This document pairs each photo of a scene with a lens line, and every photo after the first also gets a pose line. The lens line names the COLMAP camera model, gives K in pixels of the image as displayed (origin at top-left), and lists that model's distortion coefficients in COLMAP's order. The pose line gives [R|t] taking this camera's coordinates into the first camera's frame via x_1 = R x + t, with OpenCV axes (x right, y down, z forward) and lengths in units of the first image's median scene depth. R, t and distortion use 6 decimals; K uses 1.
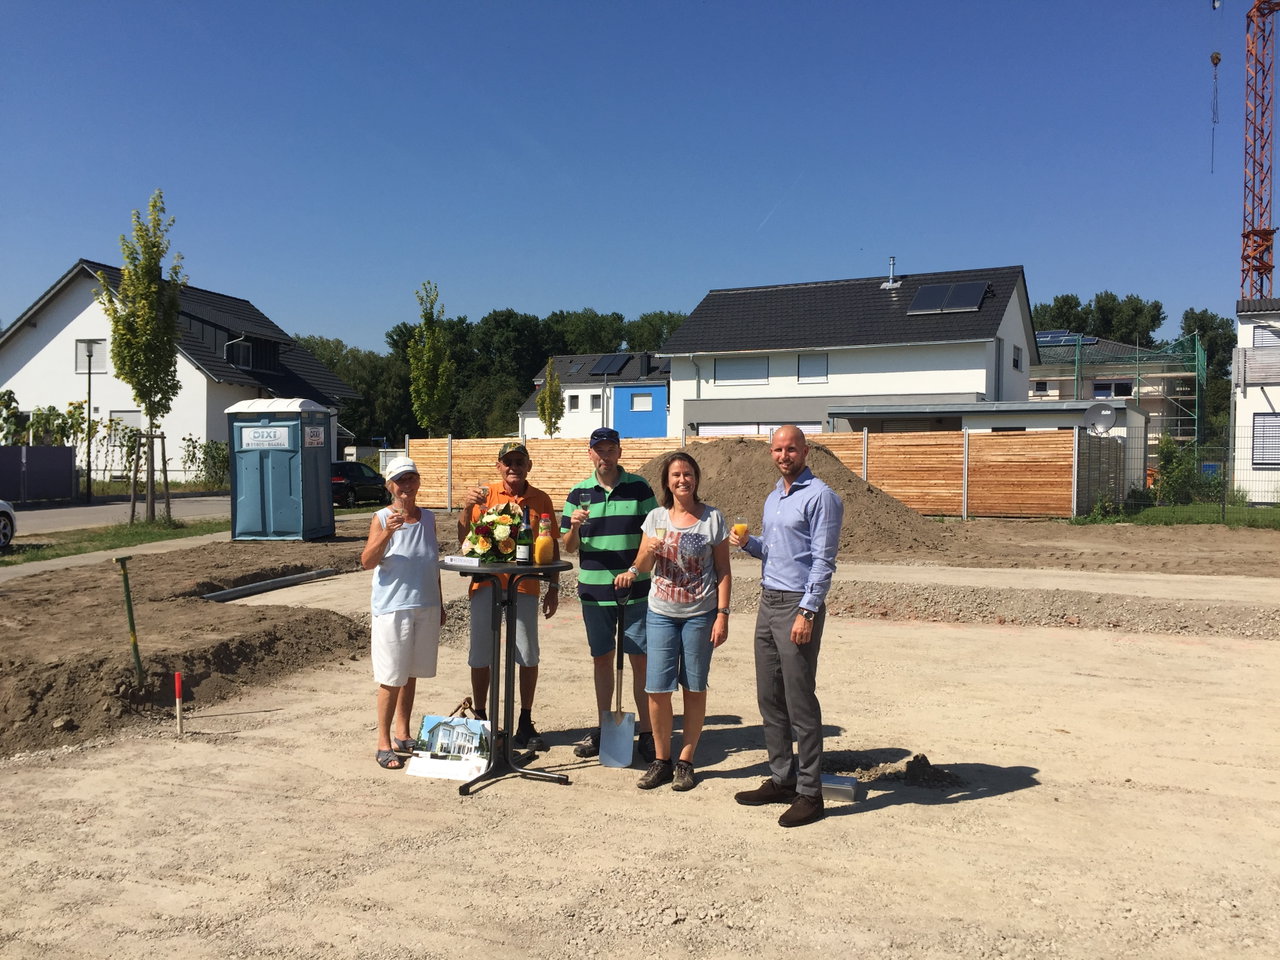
lens RADIAL K [[1087.9, 0, 643.5], [0, 1087.9, 467.2], [0, 0, 1]] dist [0.083190, -0.112611]
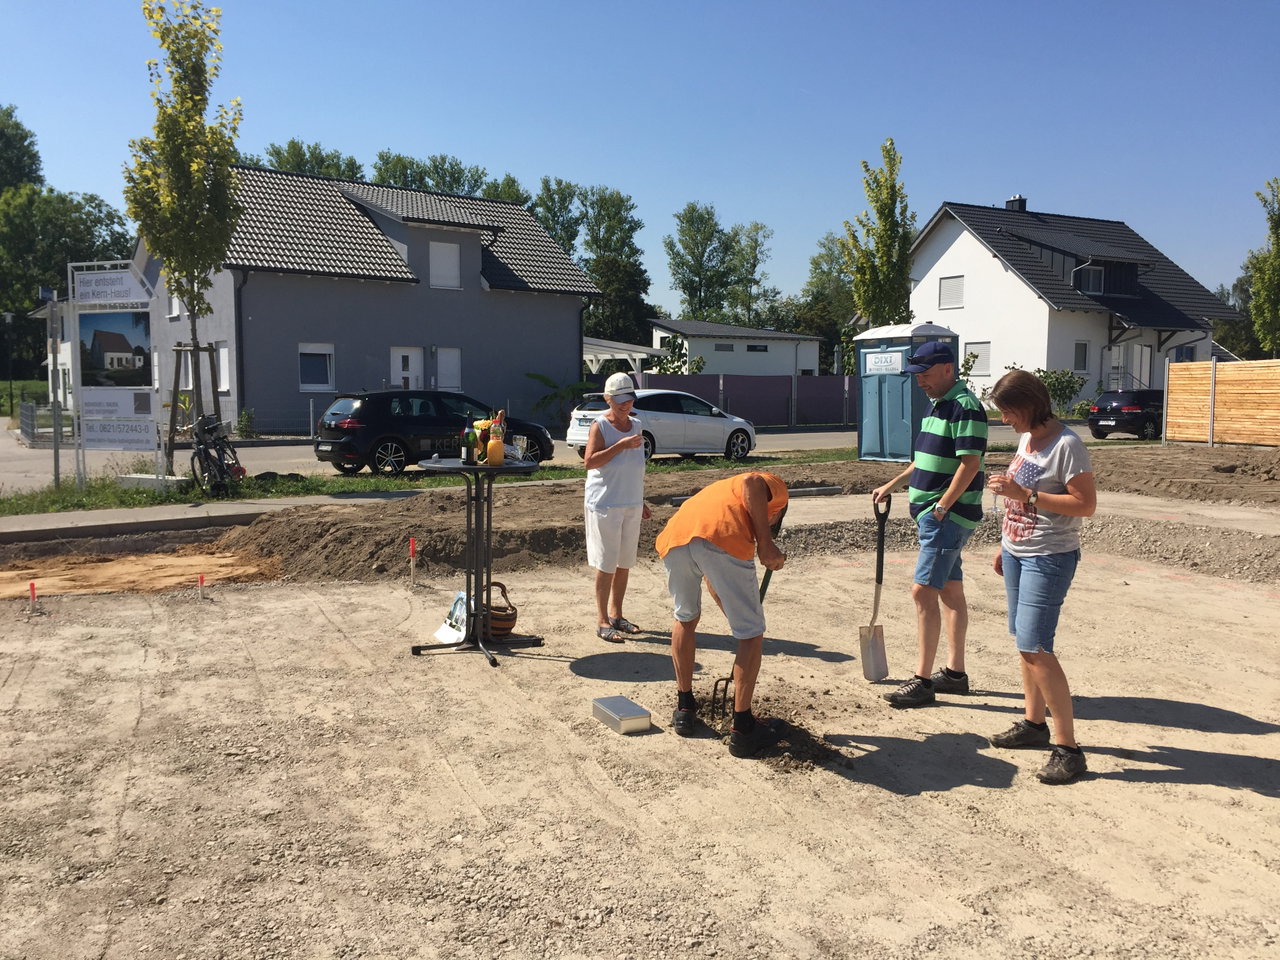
lens RADIAL K [[1088.9, 0, 640.0], [0, 1088.9, 480.0], [0, 0, 1]] dist [0.087125, -0.131522]
pose [[0.678518, 0.061776, -0.731982, 0.227499], [-0.007704, 0.997001, 0.077001, 0.004932], [0.734543, -0.046607, 0.676959, 0.103604]]
